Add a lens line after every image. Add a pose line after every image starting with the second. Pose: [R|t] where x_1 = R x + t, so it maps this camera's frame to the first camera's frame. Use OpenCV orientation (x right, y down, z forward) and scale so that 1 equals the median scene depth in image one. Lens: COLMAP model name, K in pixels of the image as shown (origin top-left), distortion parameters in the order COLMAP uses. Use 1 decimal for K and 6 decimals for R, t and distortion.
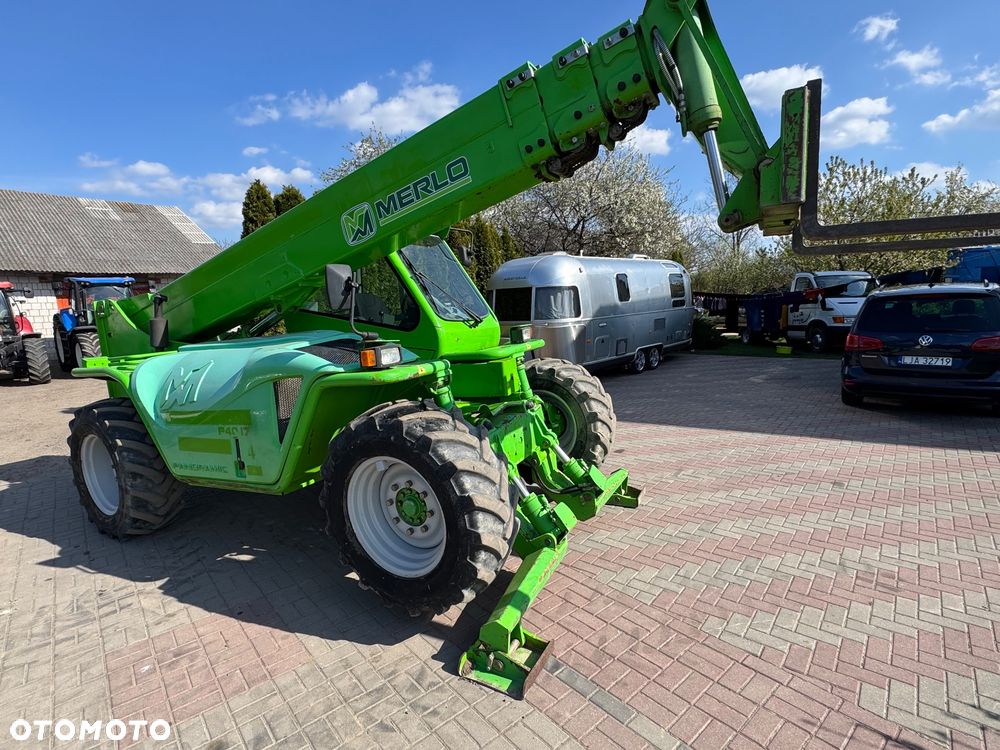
lens RADIAL K [[496.1, 0, 498.4], [0, 496.1, 381.6], [0, 0, 1]] dist [-0.001564, 0.000155]
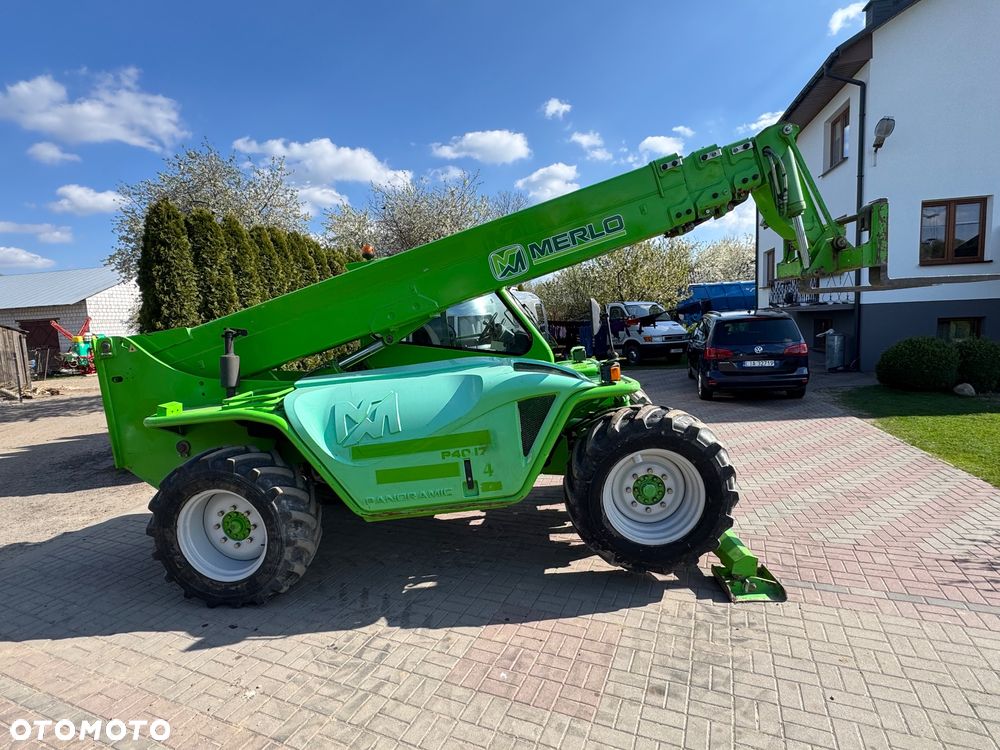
lens RADIAL K [[495.1, 0, 496.8], [0, 495.1, 382.7], [0, 0, 1]] dist [-0.001665, -0.000487]
pose [[0.907734, -0.066335, 0.414268, -0.760996], [0.088889, 0.995413, -0.035380, -0.005103], [-0.410021, 0.068940, 0.909467, 0.000244]]
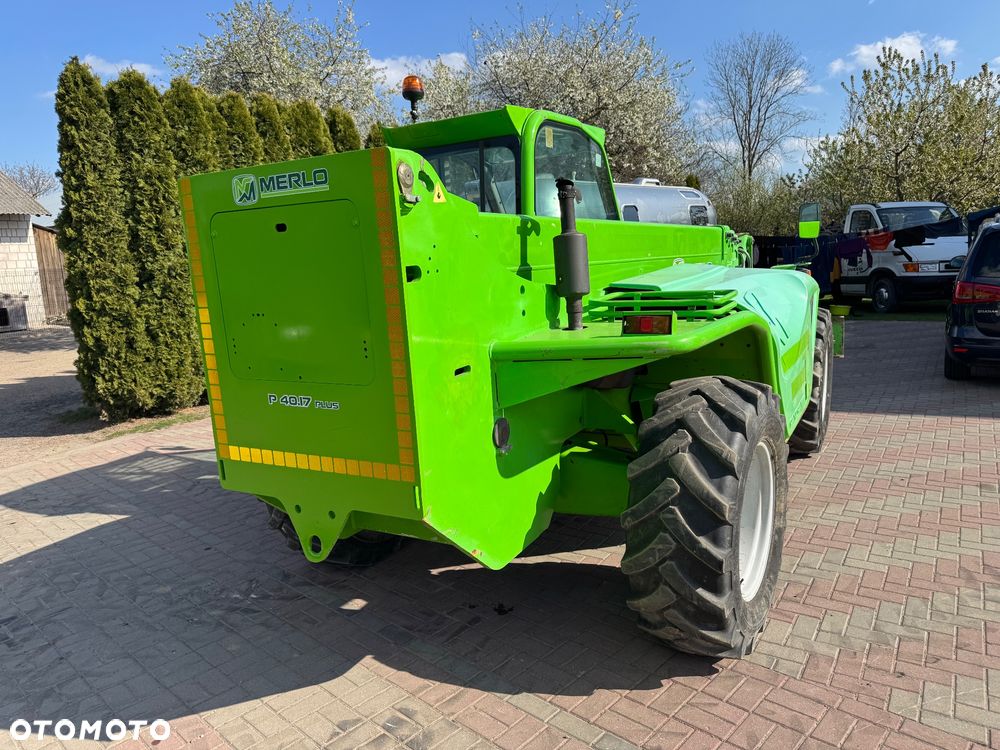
lens RADIAL K [[700.0, 0, 495.5], [0, 700.0, 377.9], [0, 0, 1]] dist [0.003471, -0.000120]
pose [[0.994305, -0.030549, 0.102104, -0.145841], [0.028934, 0.999432, 0.017263, 0.014436], [-0.102573, -0.014210, 0.994624, 0.086954]]
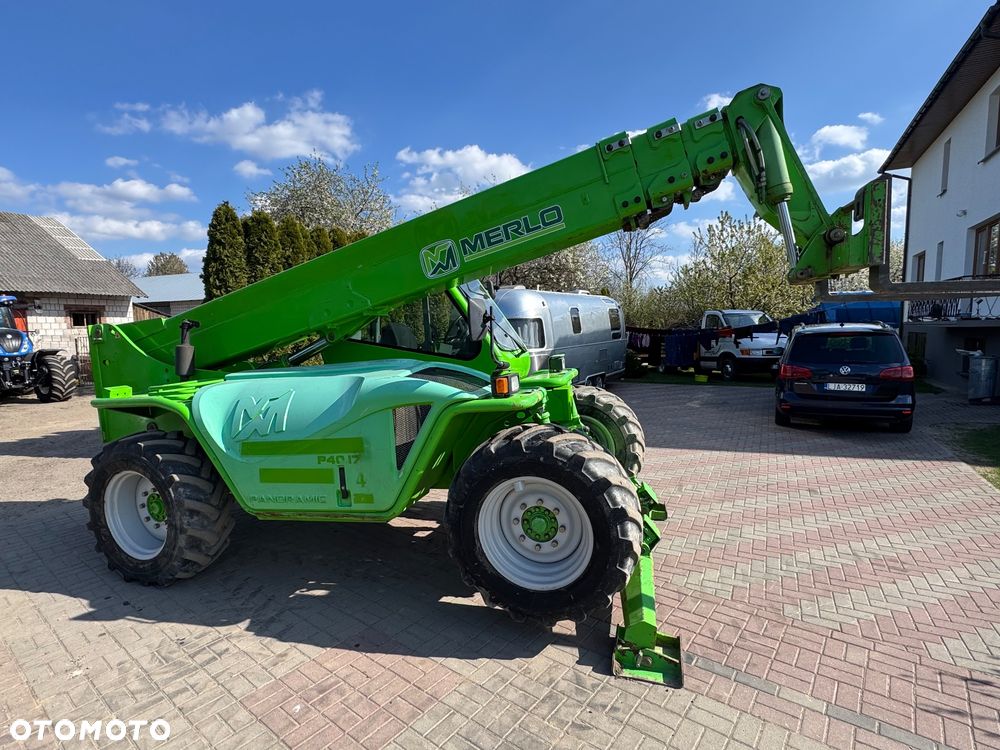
lens RADIAL K [[496.1, 0, 498.4], [0, 496.1, 381.6], [0, 0, 1]] dist [-0.001564, 0.000155]
pose [[0.981184, -0.002167, 0.193063, -0.348327], [0.013392, 0.998292, -0.056857, 0.003781], [-0.192611, 0.058373, 0.979538, -0.037904]]
